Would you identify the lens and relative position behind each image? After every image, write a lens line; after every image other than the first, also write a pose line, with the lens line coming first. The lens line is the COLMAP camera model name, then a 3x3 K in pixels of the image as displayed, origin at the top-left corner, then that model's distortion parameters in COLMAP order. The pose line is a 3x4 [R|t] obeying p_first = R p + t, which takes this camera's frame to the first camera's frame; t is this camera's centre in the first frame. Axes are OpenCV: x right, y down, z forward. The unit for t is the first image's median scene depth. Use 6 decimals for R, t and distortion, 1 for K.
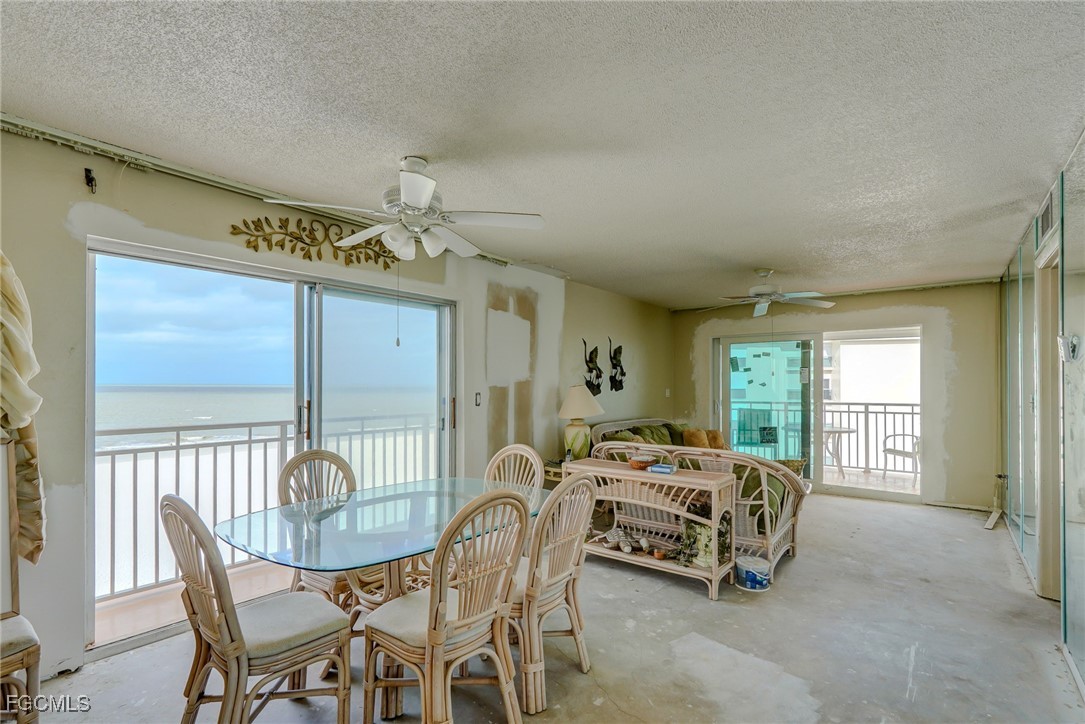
lens RADIAL K [[509.0, 0, 552.0], [0, 509.0, 372.9], [0, 0, 1]] dist [-0.016379, 0.005832]
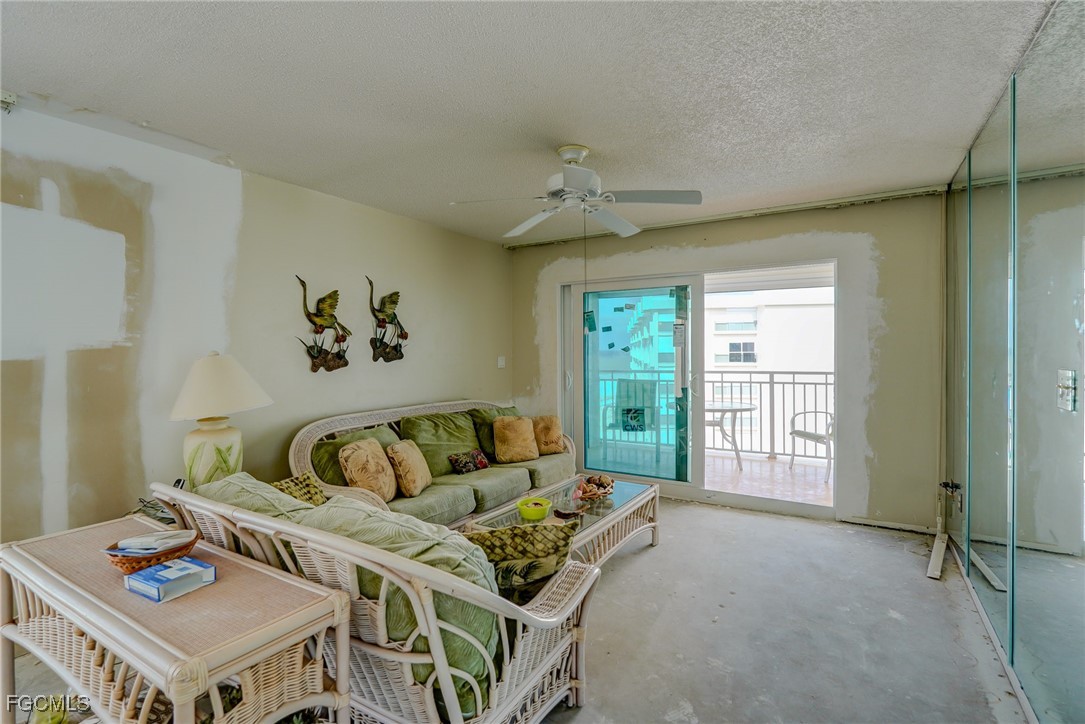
lens RADIAL K [[509.0, 0, 539.8], [0, 509.0, 348.5], [0, 0, 1]] dist [-0.016379, 0.005832]
pose [[0.995304, -0.010290, 0.096250, 0.257393], [0.008463, 0.999777, 0.019366, 0.007840], [-0.096427, -0.018460, 0.995169, 0.343751]]
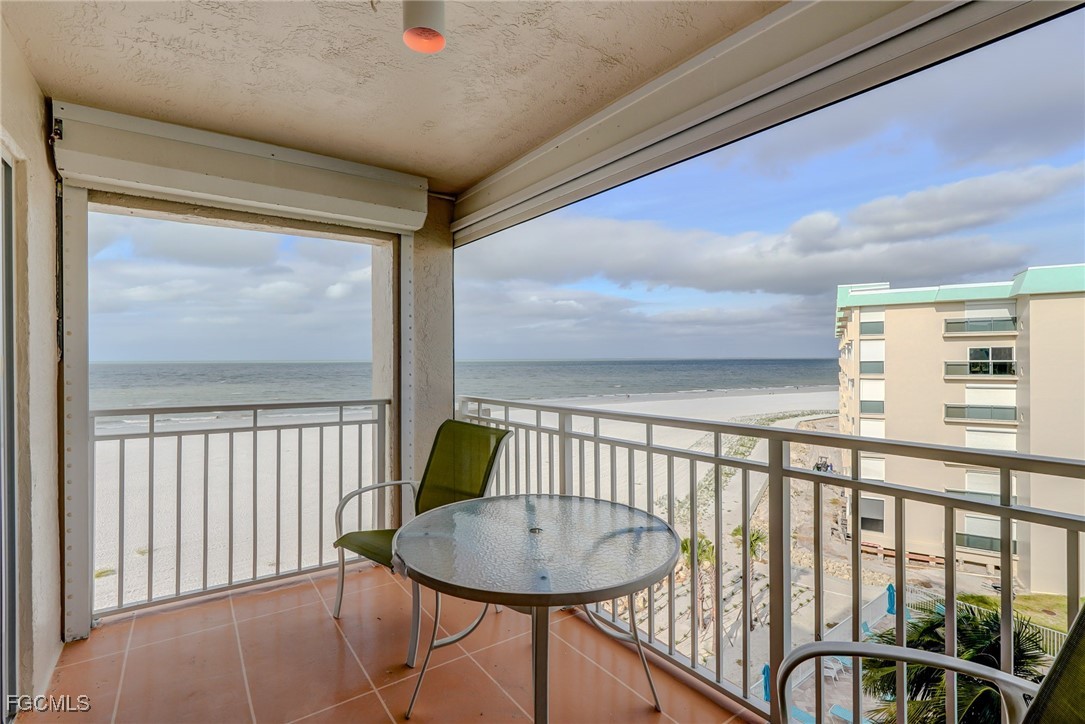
lens RADIAL K [[509.0, 0, 560.9], [0, 509.0, 367.0], [0, 0, 1]] dist [-0.016379, 0.005832]
pose [[0.965959, -0.013391, -0.258349, 0.822538], [0.021939, 0.999302, 0.030232, 0.035218], [0.257764, -0.034871, 0.965579, 1.077299]]
